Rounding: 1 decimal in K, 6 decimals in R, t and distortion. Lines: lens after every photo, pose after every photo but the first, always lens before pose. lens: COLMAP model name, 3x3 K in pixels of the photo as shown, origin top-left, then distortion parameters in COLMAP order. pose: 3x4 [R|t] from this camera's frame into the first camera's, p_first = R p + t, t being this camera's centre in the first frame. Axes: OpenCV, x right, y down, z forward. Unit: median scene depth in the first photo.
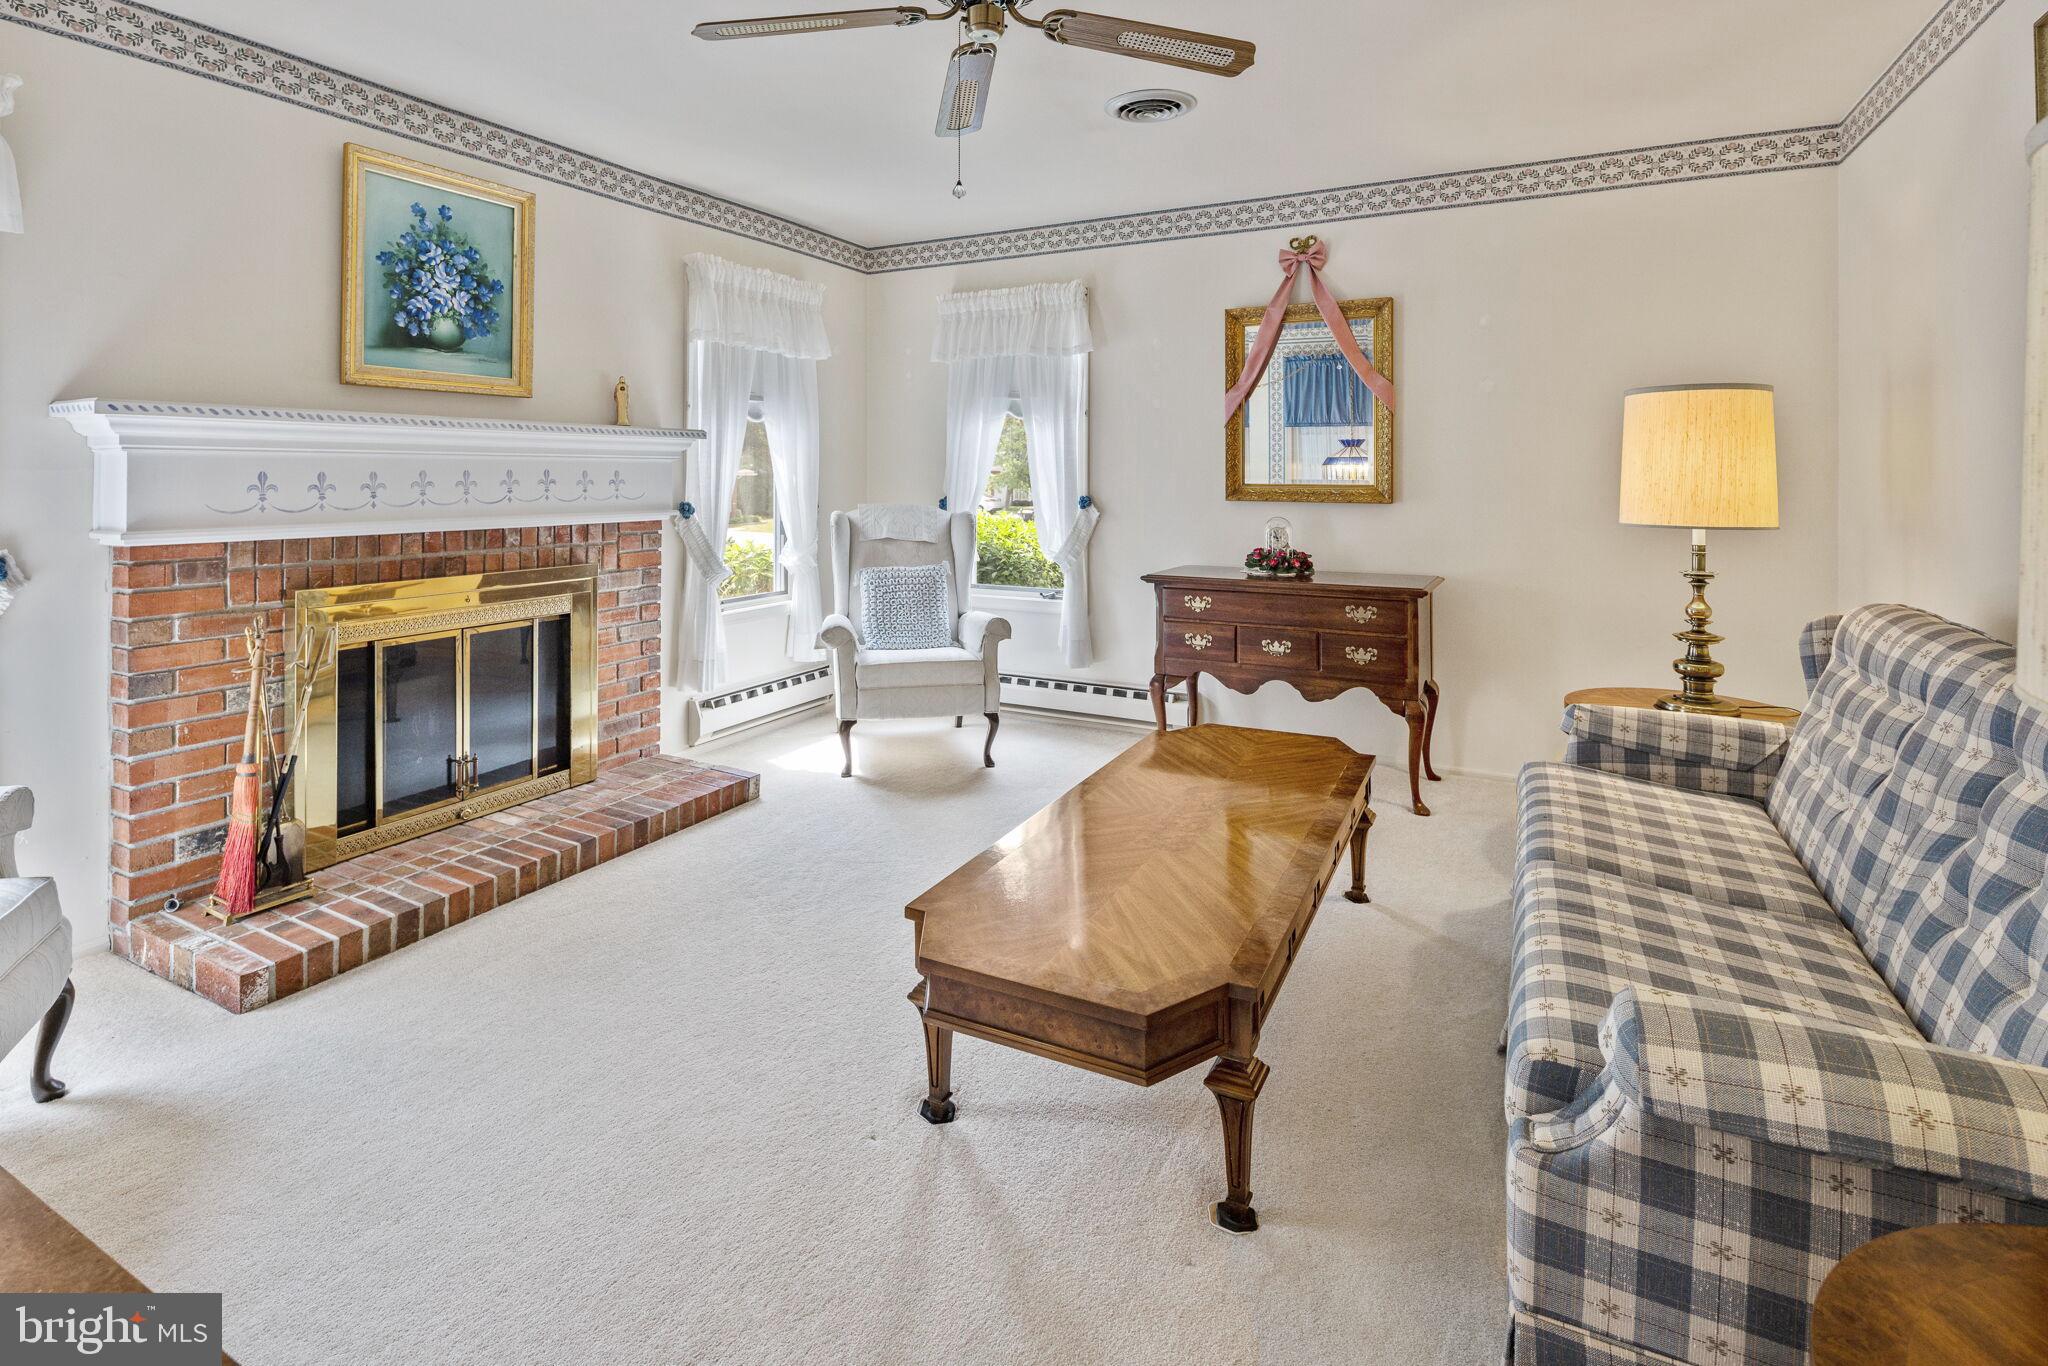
lens RADIAL K [[983.4, 0, 1020.8], [0, 983.4, 447.3], [0, 0, 1]] dist [0.003164, -0.004811]
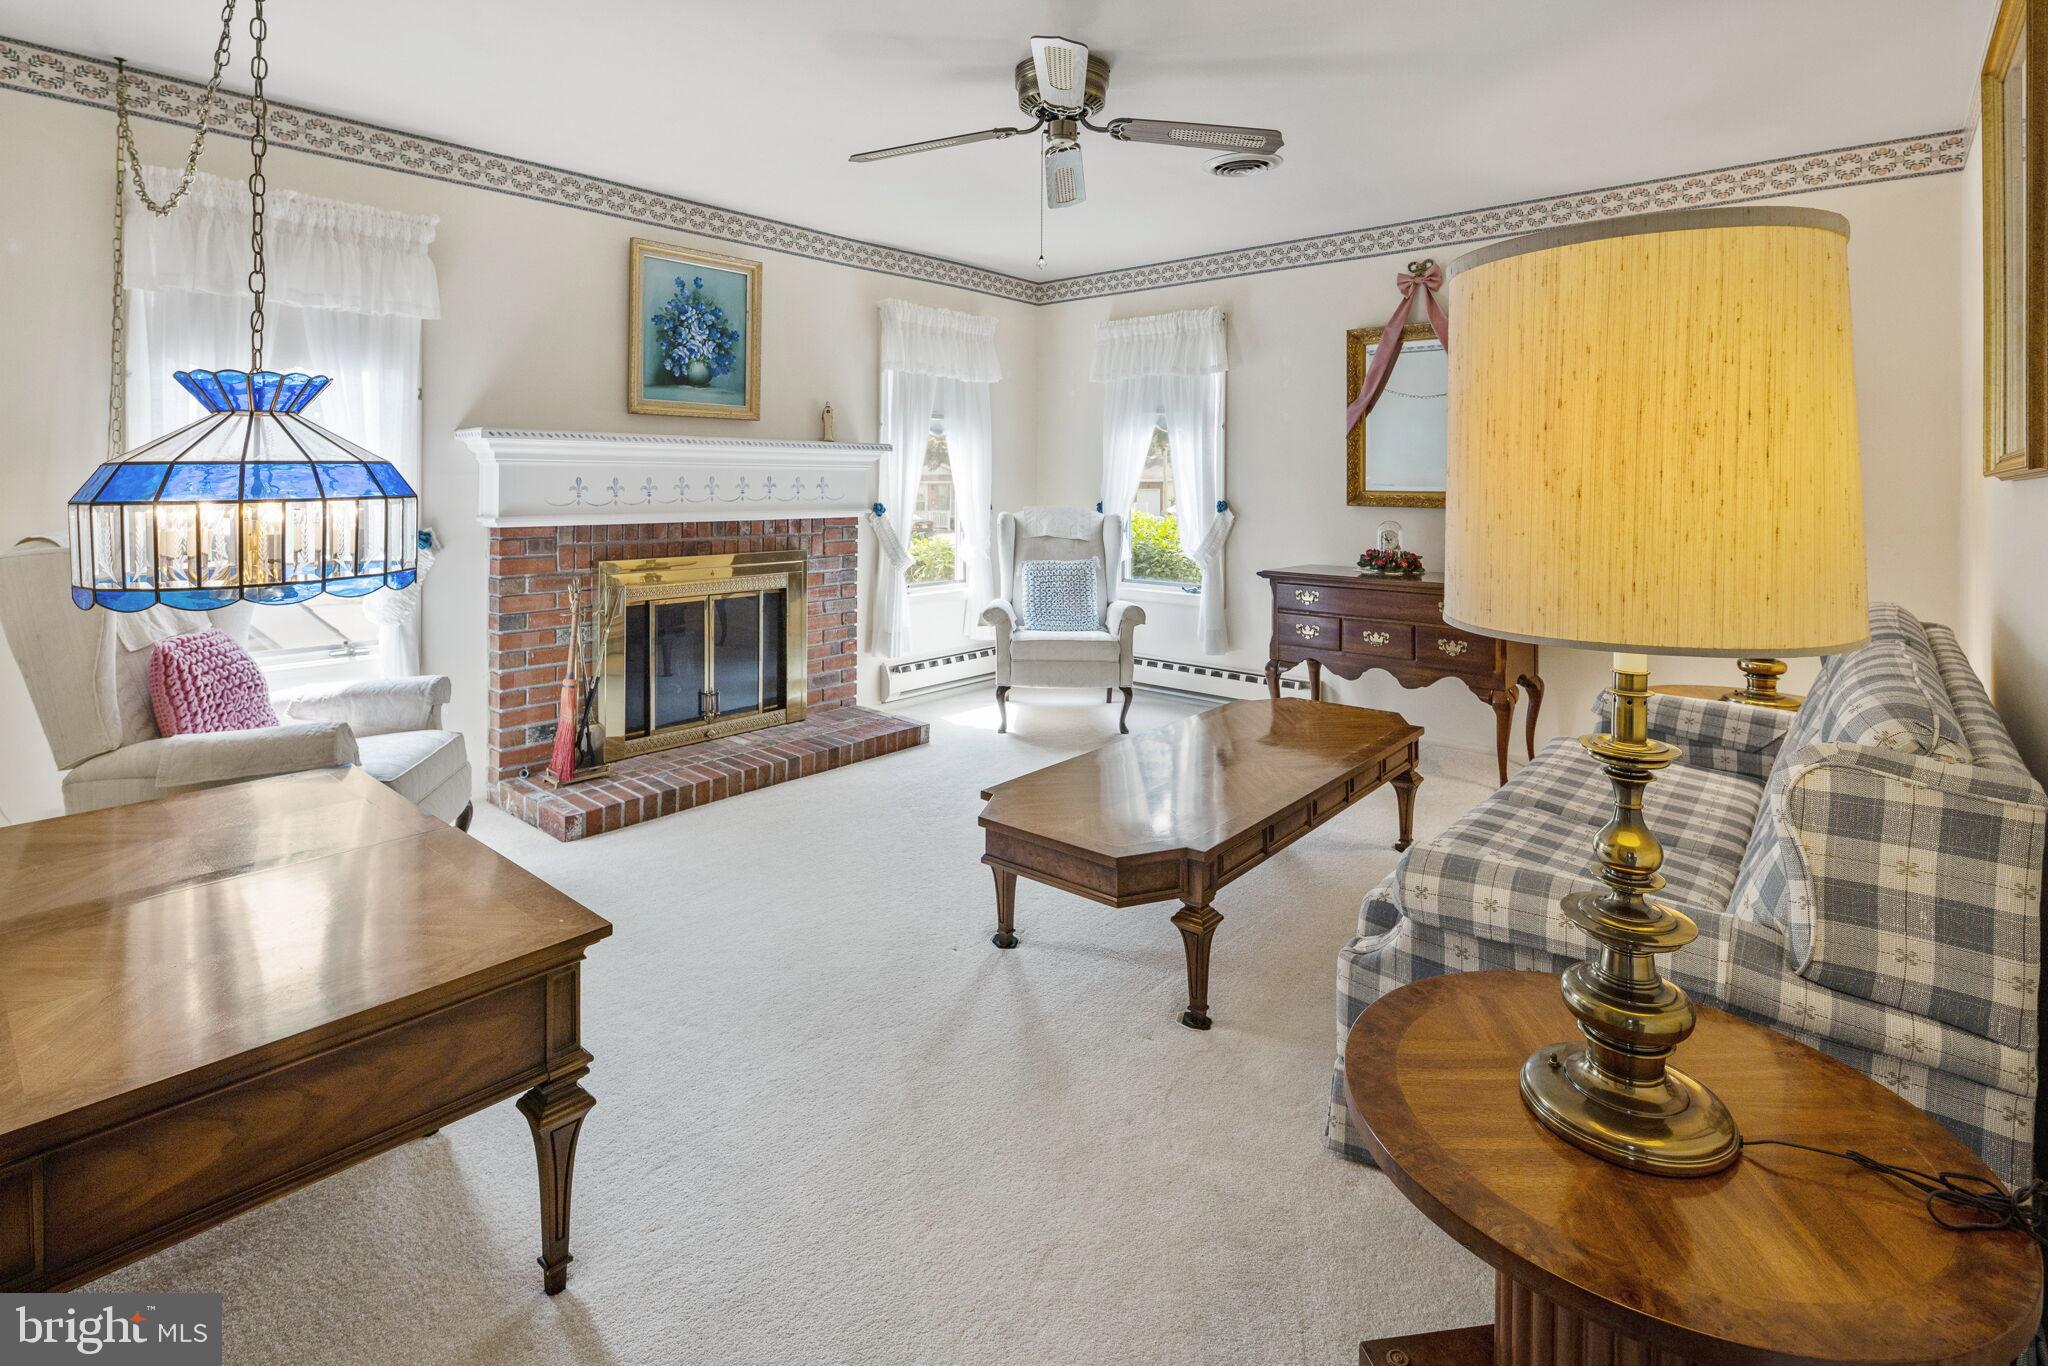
lens RADIAL K [[983.4, 0, 1020.8], [0, 983.4, 447.3], [0, 0, 1]] dist [0.003164, -0.004811]
pose [[0.972982, -0.004942, -0.230829, 0.138849], [0.003185, 0.999963, -0.007983, -0.003787], [0.230860, 0.007032, 0.972962, -0.183150]]
